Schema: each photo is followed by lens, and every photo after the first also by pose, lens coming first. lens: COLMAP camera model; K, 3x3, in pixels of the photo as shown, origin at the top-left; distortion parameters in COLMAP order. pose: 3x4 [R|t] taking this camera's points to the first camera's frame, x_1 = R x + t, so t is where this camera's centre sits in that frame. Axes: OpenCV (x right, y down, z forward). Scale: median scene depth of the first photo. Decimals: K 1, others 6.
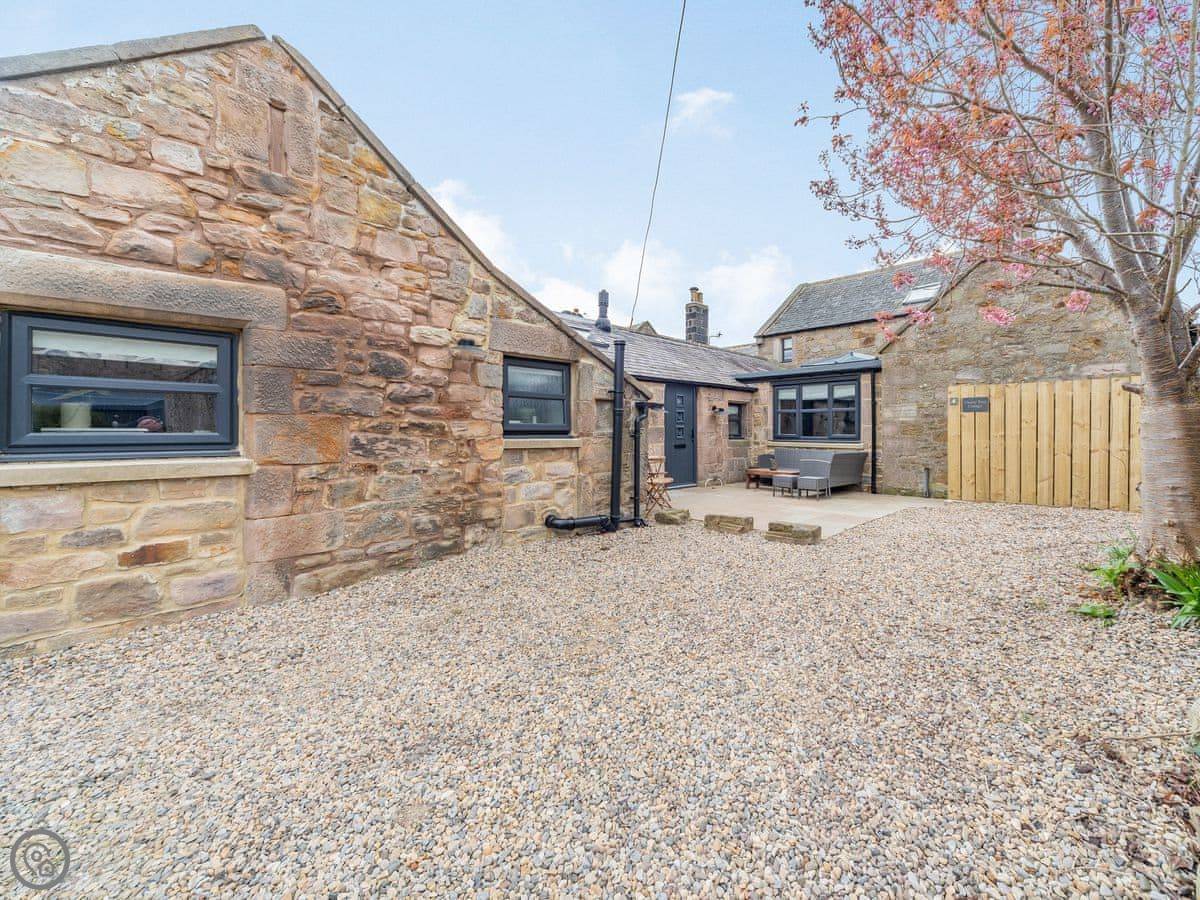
lens RADIAL K [[613.8, 0, 600.6], [0, 613.8, 435.5], [0, 0, 1]] dist [-0.000199, 0.000780]
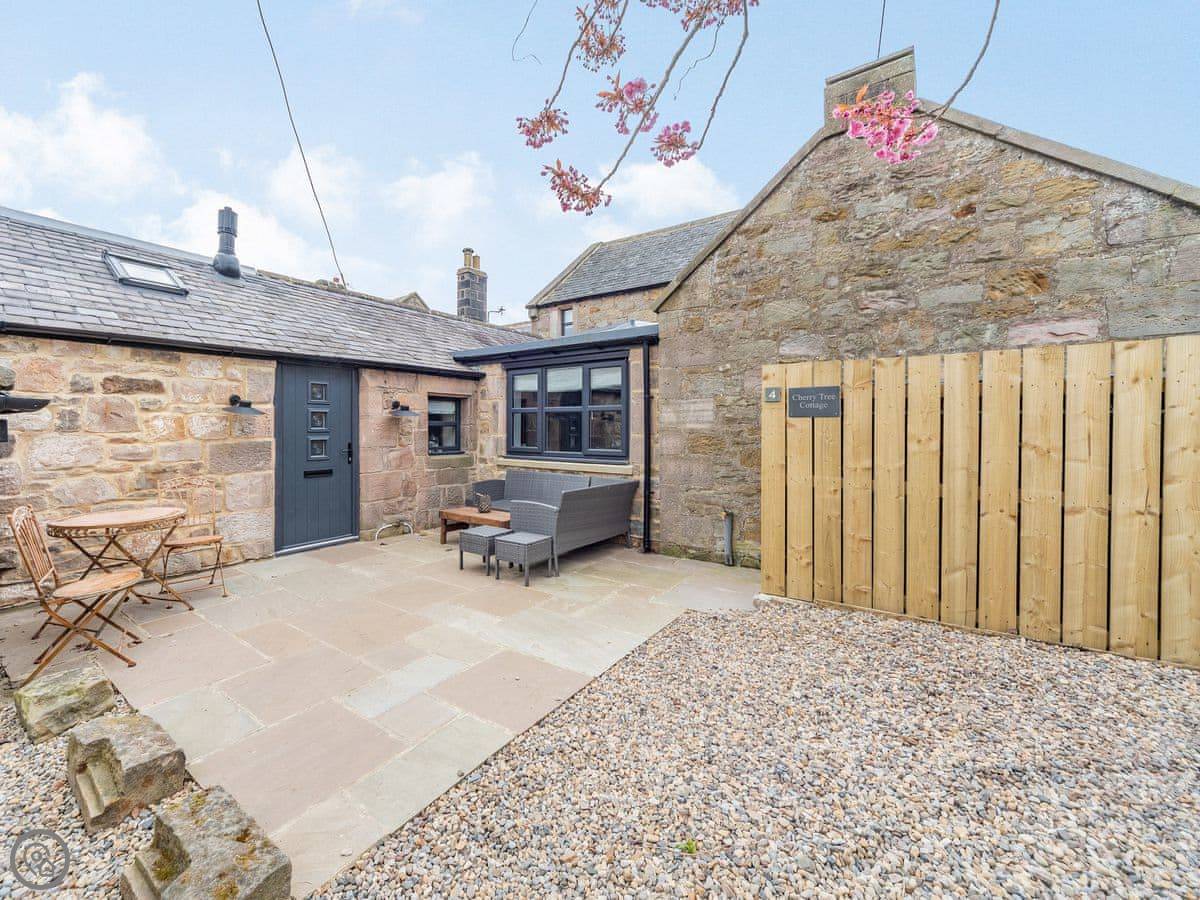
lens RADIAL K [[470.9, 0, 583.6], [0, 470.9, 427.5], [0, 0, 1]] dist [-0.001833, -0.000114]
pose [[0.992726, -0.005117, 0.120286, 0.321201], [0.003290, 0.999876, 0.015385, -0.030565], [-0.120350, -0.014878, 0.992620, 0.544412]]
